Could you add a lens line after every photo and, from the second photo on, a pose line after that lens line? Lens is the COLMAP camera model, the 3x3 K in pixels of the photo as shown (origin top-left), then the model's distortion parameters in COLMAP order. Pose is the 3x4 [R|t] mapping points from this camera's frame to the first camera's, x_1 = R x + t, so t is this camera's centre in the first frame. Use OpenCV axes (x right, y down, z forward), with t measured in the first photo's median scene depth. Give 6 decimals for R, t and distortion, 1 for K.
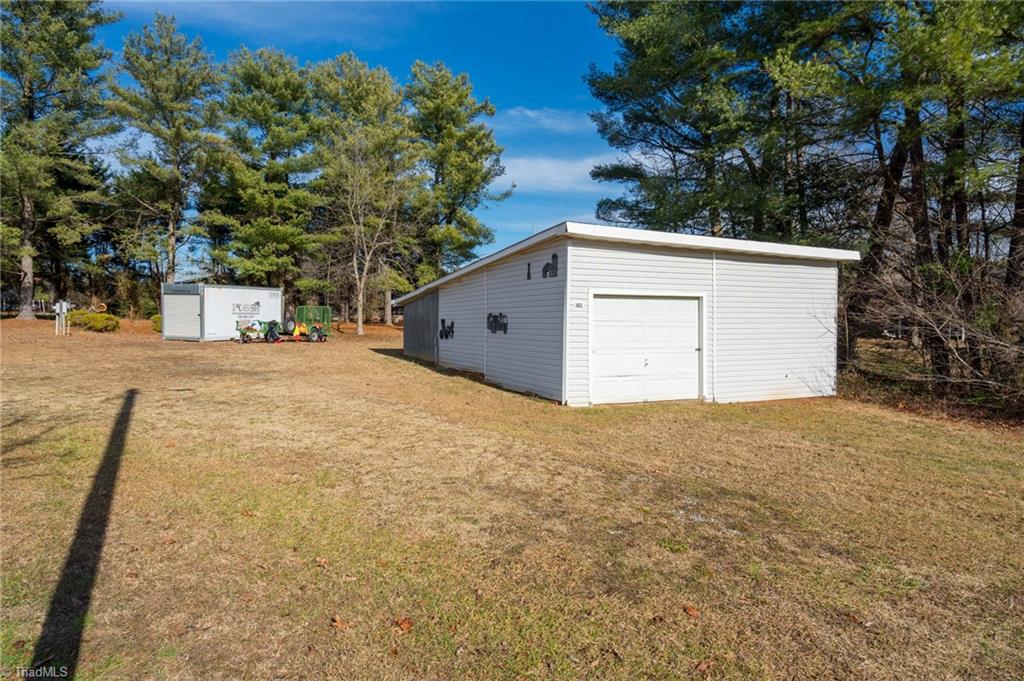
lens RADIAL K [[597.9, 0, 514.6], [0, 597.9, 342.7], [0, 0, 1]] dist [0.007517, 0.001113]
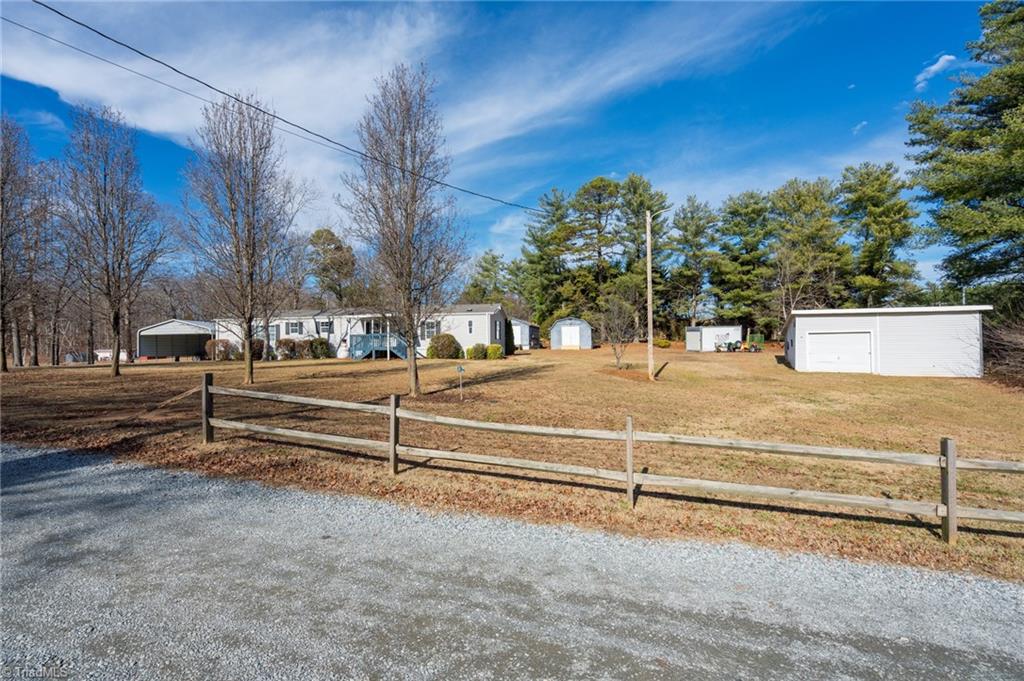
lens RADIAL K [[464.1, 0, 507.7], [0, 464.1, 340.4], [0, 0, 1]] dist [-0.004975, -0.000144]
pose [[0.597312, -0.014191, -0.801883, 0.328639], [-0.016519, 0.999414, -0.029992, 0.014284], [0.801839, 0.031161, 0.596727, -0.465087]]
